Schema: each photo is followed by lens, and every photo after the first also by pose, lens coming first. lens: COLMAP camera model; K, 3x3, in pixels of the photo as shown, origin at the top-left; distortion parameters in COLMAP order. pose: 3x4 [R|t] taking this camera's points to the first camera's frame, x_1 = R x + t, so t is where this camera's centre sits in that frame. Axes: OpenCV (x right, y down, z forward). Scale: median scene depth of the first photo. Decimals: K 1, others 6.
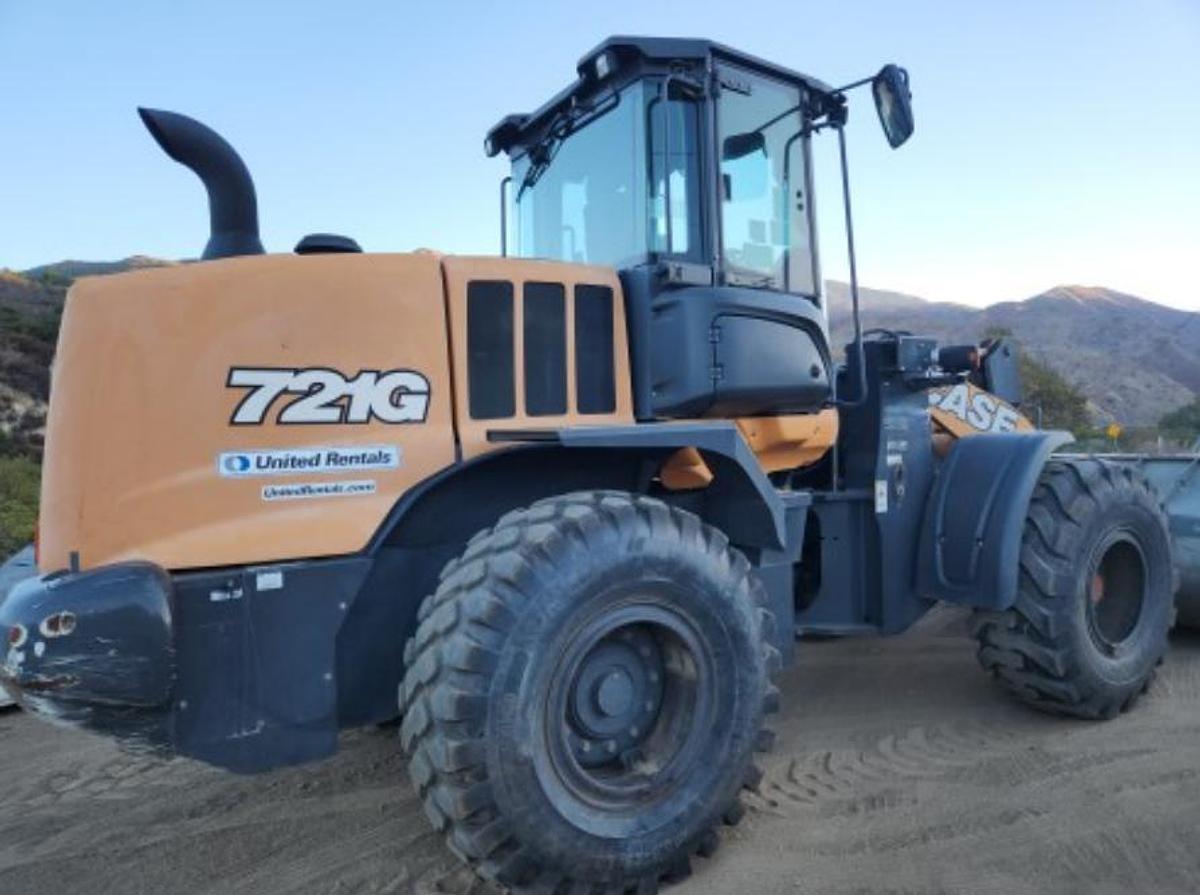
lens RADIAL K [[812.0, 0, 567.8], [0, 812.0, 449.9], [0, 0, 1]] dist [0.075027, -0.068319]
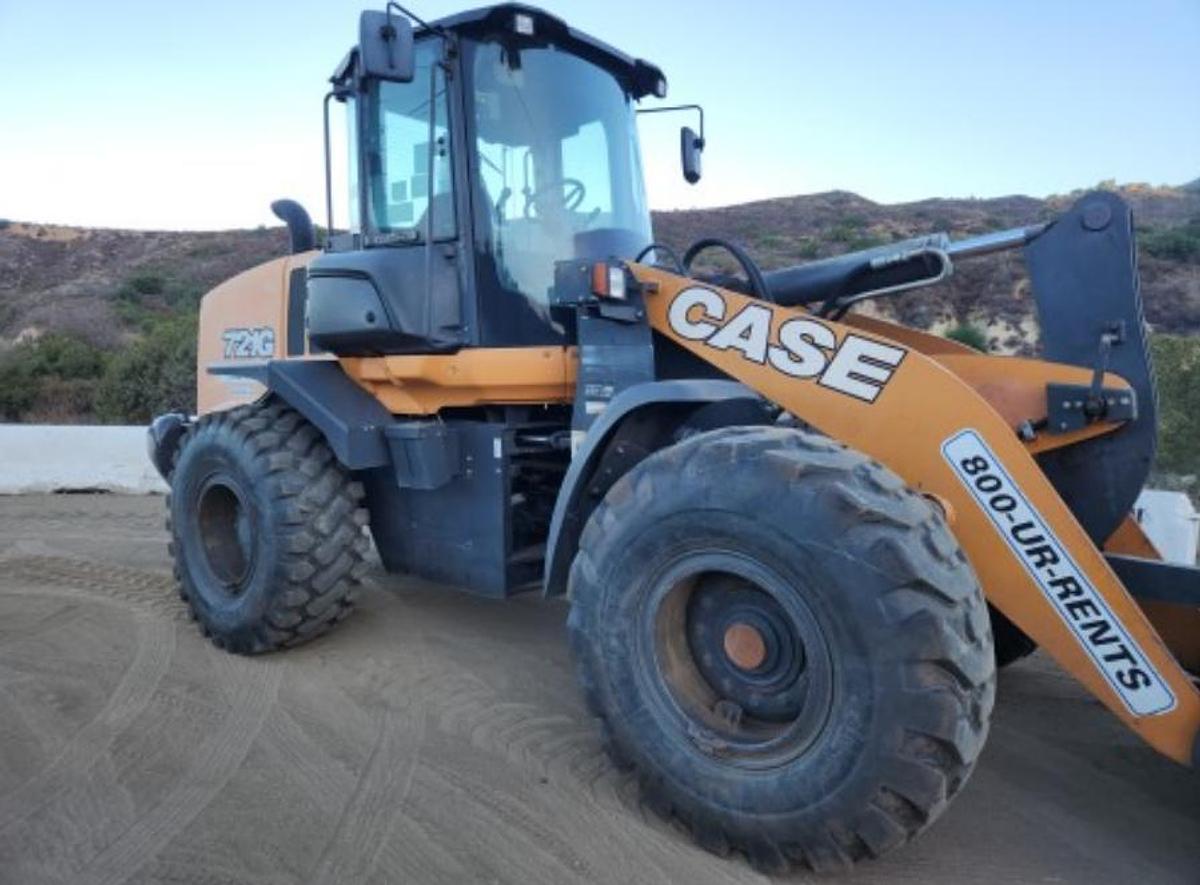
lens RADIAL K [[787.8, 0, 601.0], [0, 787.8, 422.6], [0, 0, 1]] dist [0.064285, -0.050813]
pose [[0.370381, 0.091382, -0.924374, 1.740143], [-0.025950, 0.995779, 0.088043, -0.066800], [0.928517, -0.008622, 0.371189, 1.069263]]
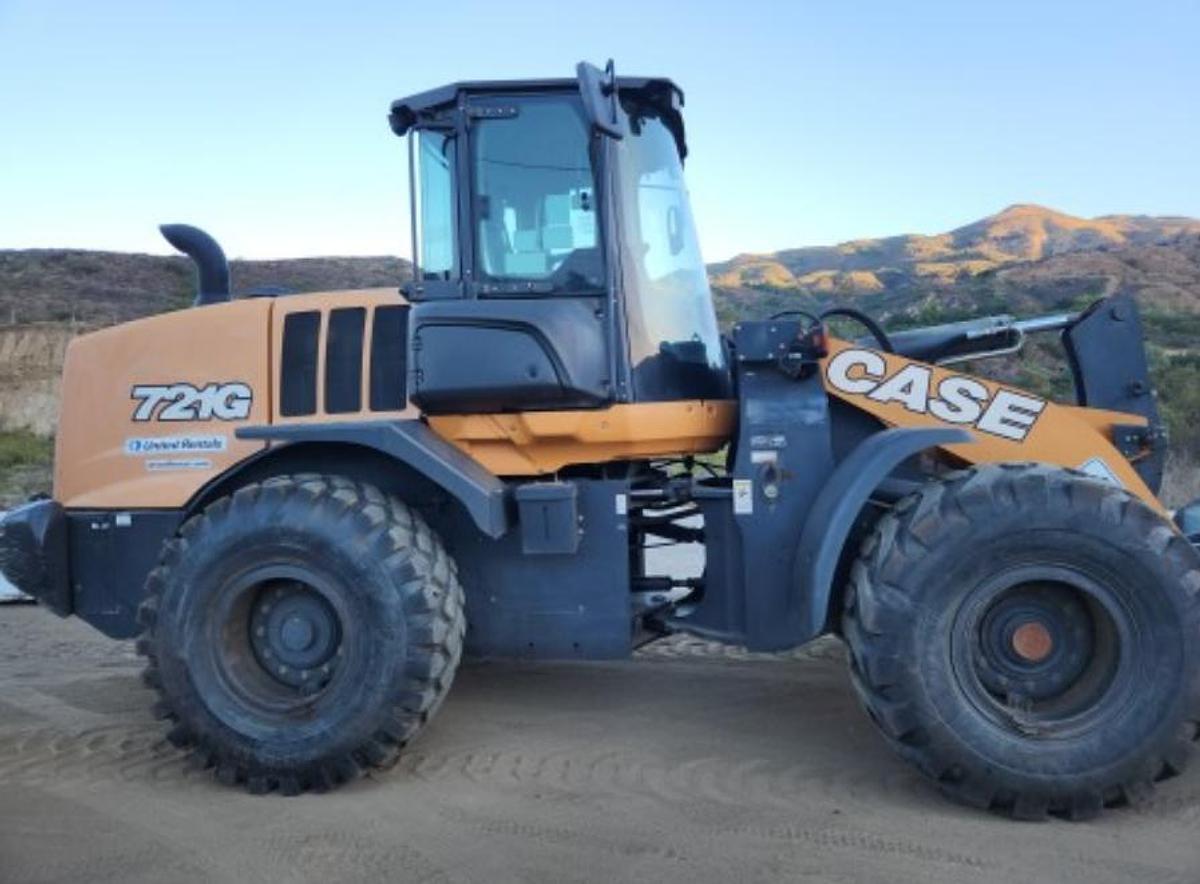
lens RADIAL K [[787.8, 0, 601.0], [0, 787.8, 422.1], [0, 0, 1]] dist [0.064285, -0.050813]
pose [[0.789398, 0.009269, -0.613811, 1.199092], [-0.010756, 0.999941, 0.001267, -0.038807], [0.613787, 0.005602, 0.789452, 0.306139]]
